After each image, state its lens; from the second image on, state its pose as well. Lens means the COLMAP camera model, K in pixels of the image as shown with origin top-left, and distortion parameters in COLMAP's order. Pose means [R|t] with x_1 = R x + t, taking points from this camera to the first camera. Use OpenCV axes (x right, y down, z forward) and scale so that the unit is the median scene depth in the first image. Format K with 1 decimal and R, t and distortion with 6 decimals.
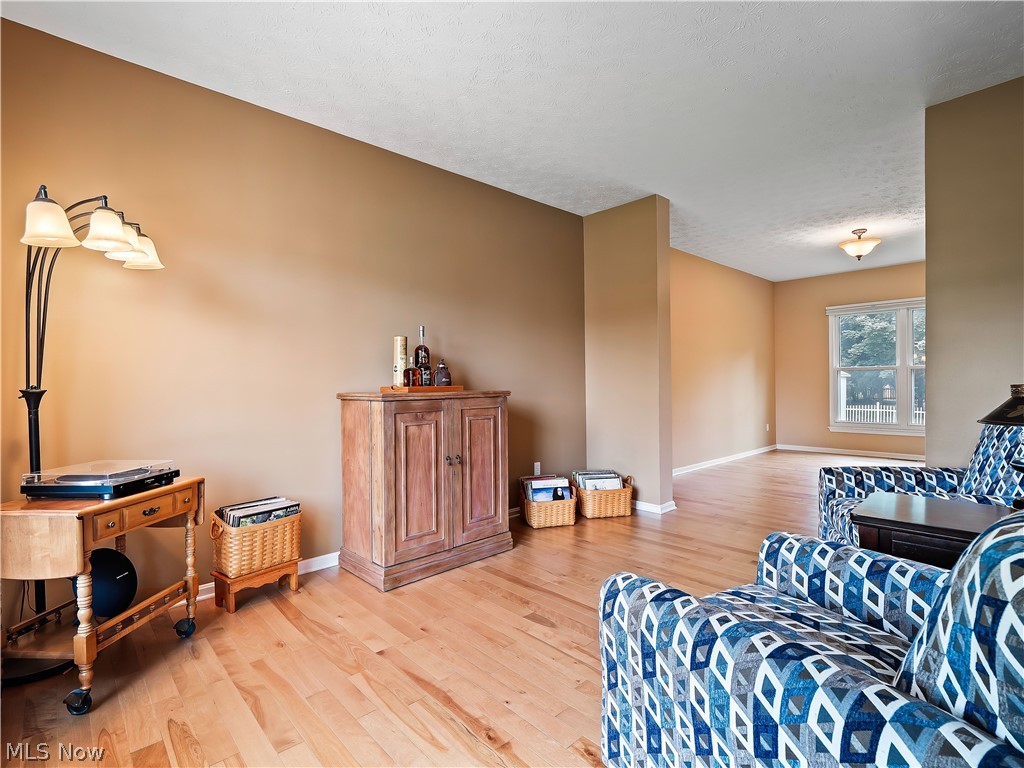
lens RADIAL K [[505.6, 0, 516.1], [0, 505.6, 386.2], [0, 0, 1]] dist [0.005857, -0.000918]
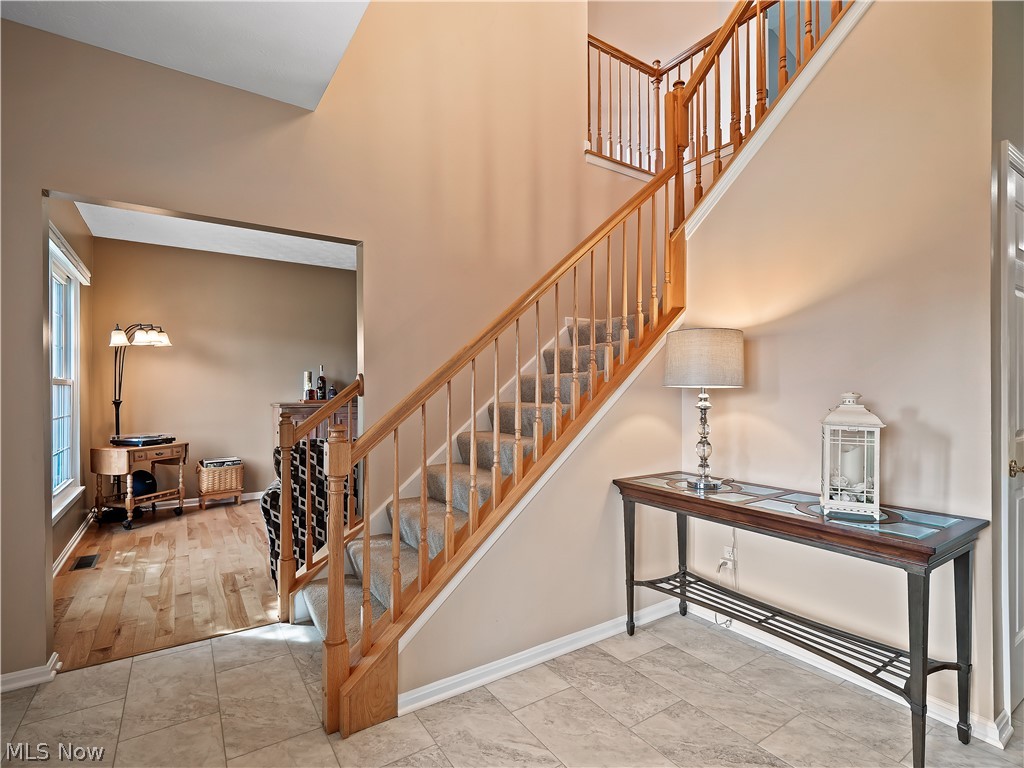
lens RADIAL K [[505.6, 0, 508.7], [0, 505.6, 387.0], [0, 0, 1]] dist [0.005857, -0.000918]
pose [[0.986592, 0.007864, -0.163016, 1.133599], [-0.010082, 0.999867, -0.012783, -0.042153], [0.162894, 0.014255, 0.986541, -0.951077]]
